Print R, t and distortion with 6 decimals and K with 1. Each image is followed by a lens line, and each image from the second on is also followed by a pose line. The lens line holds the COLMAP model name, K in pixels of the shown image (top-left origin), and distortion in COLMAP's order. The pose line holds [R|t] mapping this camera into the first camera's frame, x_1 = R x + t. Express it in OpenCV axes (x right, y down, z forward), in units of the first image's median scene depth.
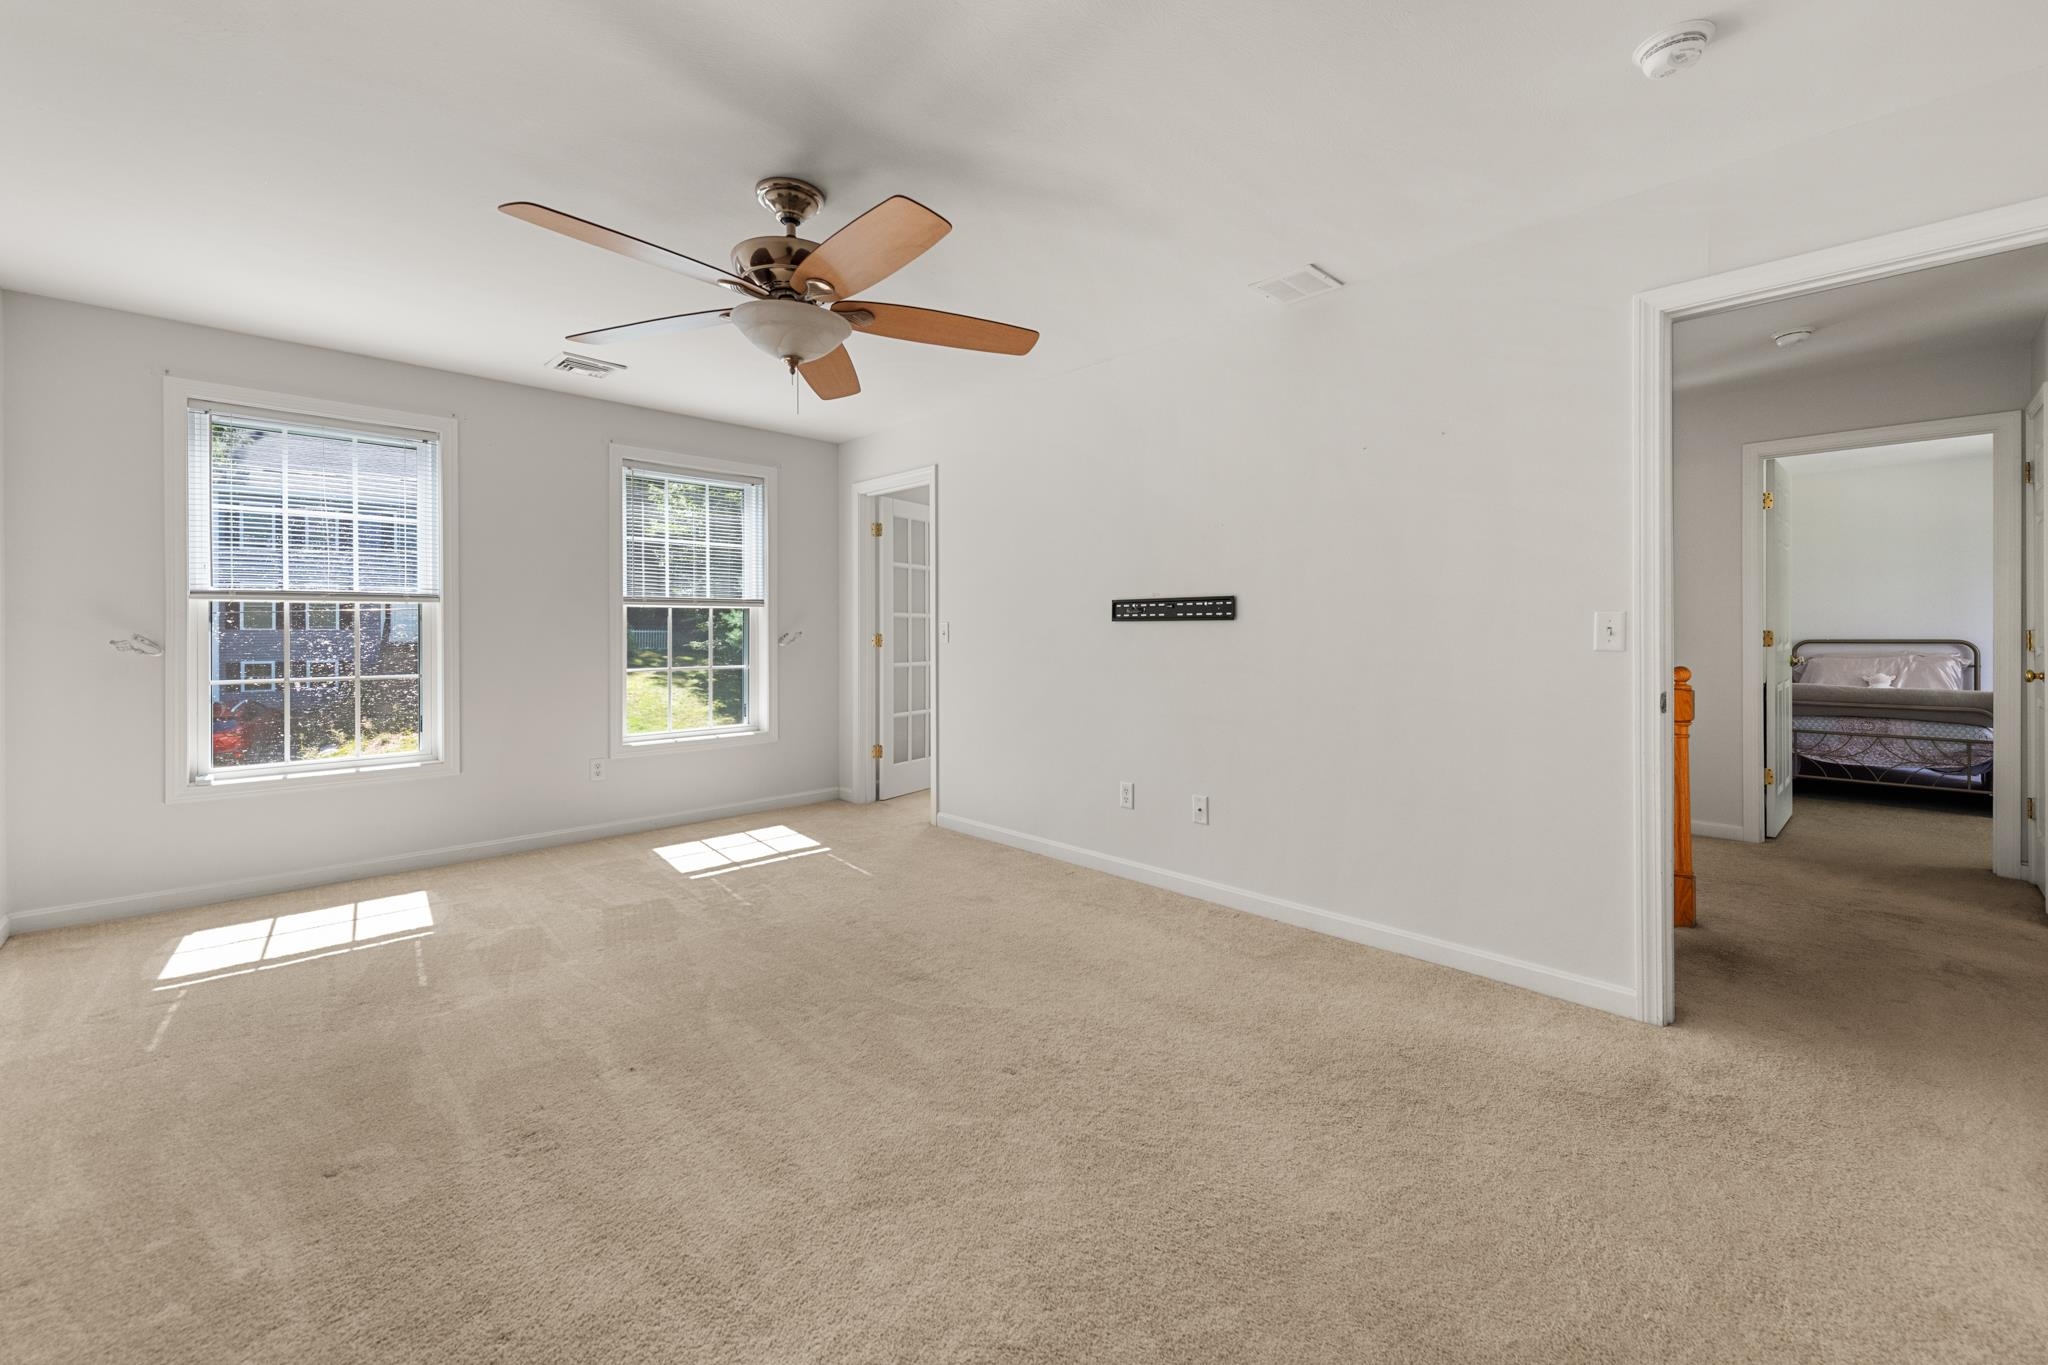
lens RADIAL K [[809.1, 0, 1020.7], [0, 809.1, 634.7], [0, 0, 1]] dist [0.002676, -0.000026]
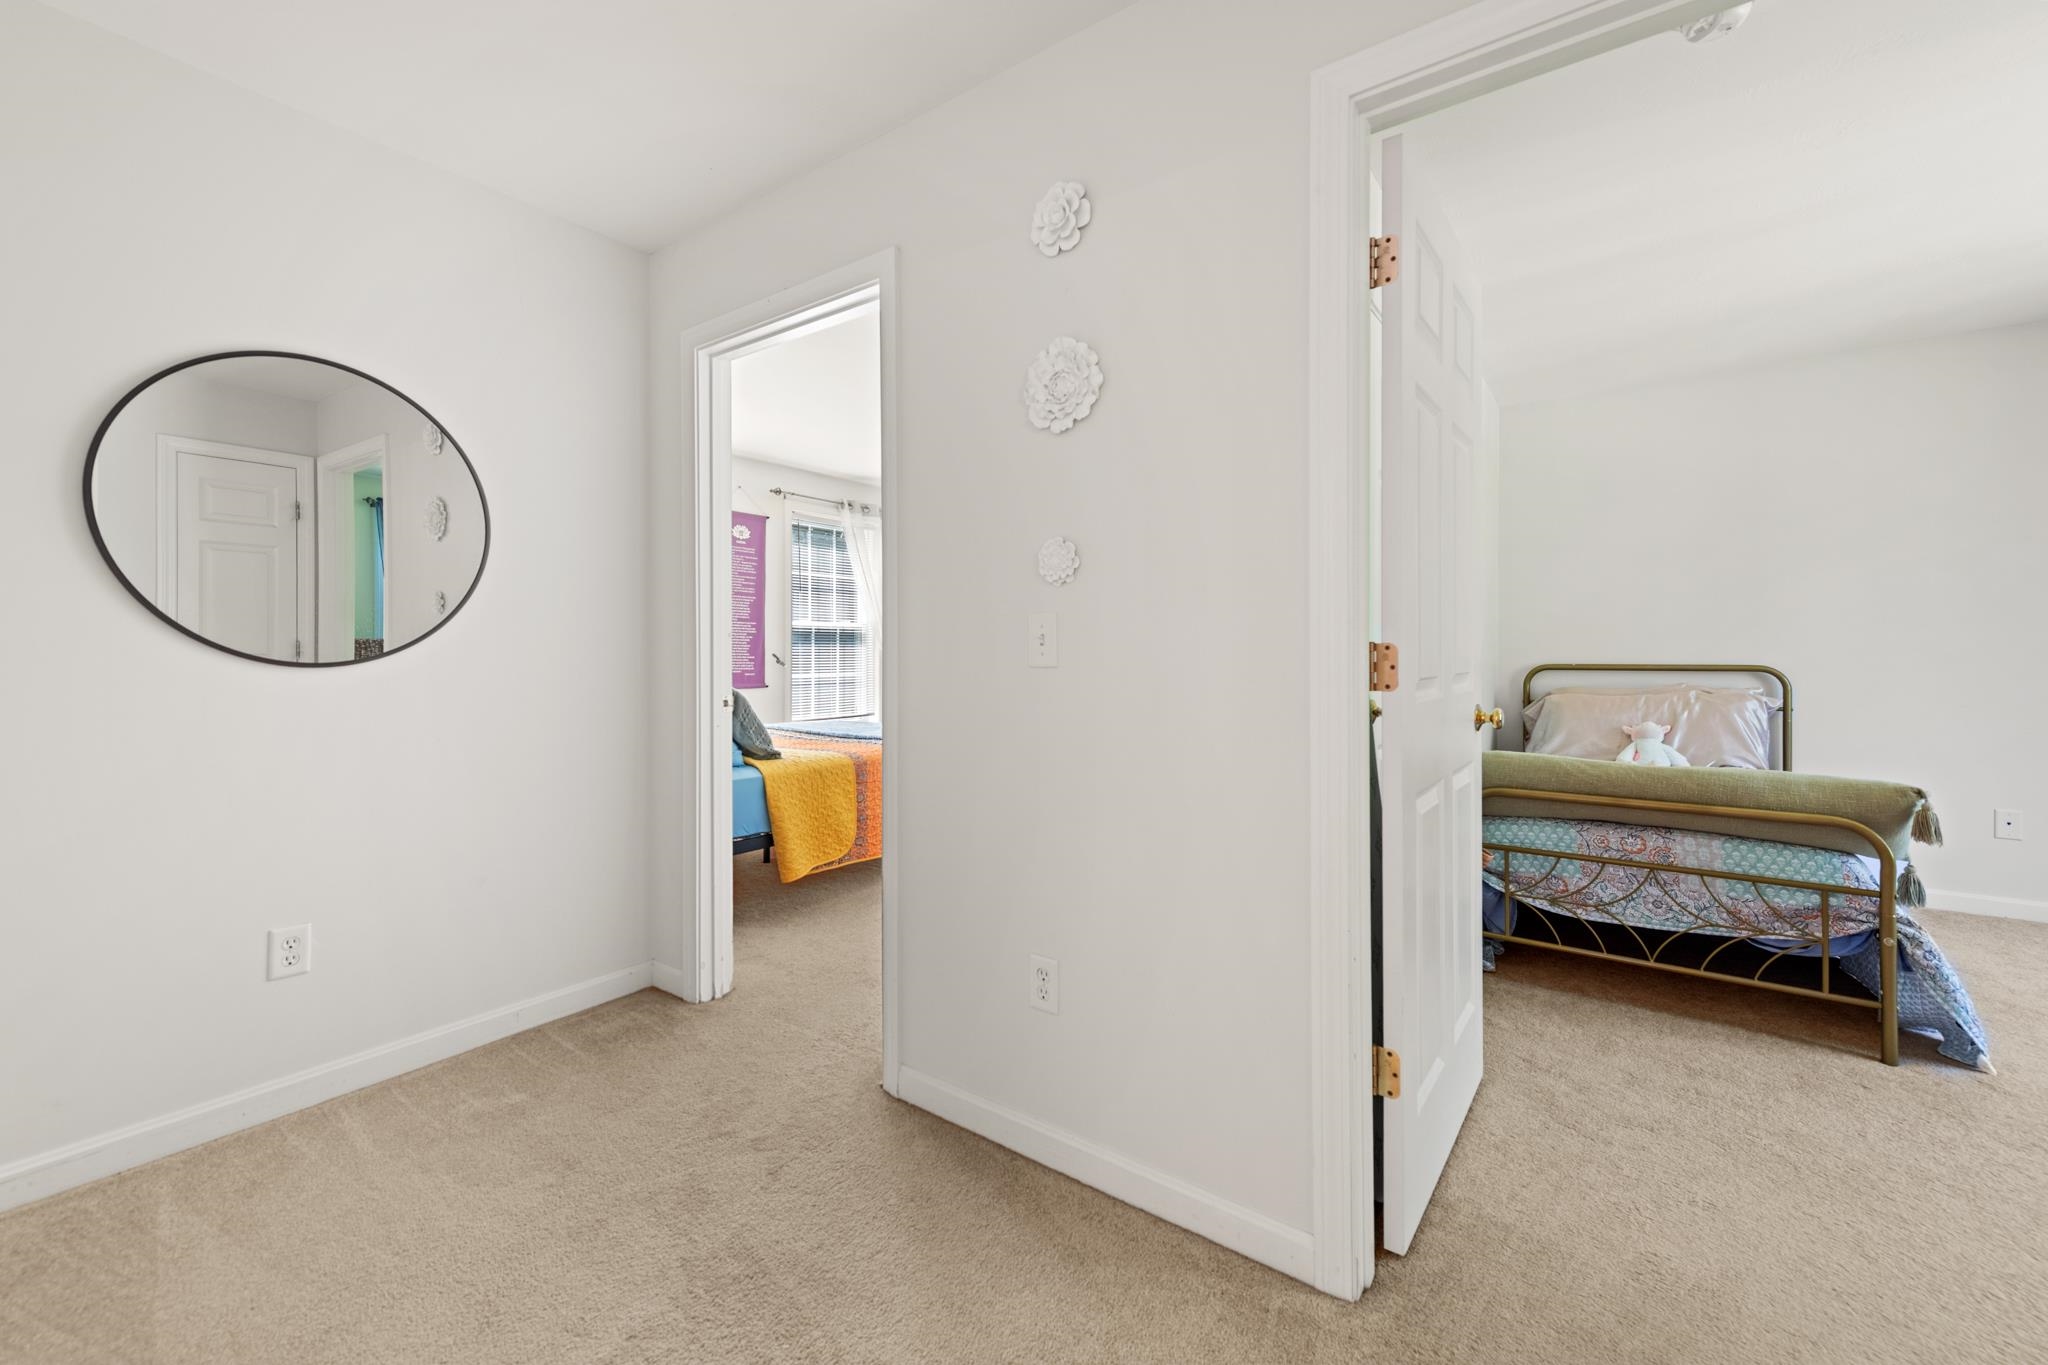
lens RADIAL K [[809.1, 0, 1009.8], [0, 809.1, 653.8], [0, 0, 1]] dist [0.002676, -0.000026]
pose [[0.987434, 0.002978, 0.158007, 0.578980], [-0.002366, 0.999989, -0.004059, 0.001693], [-0.158017, 0.003635, 0.987430, 0.560443]]
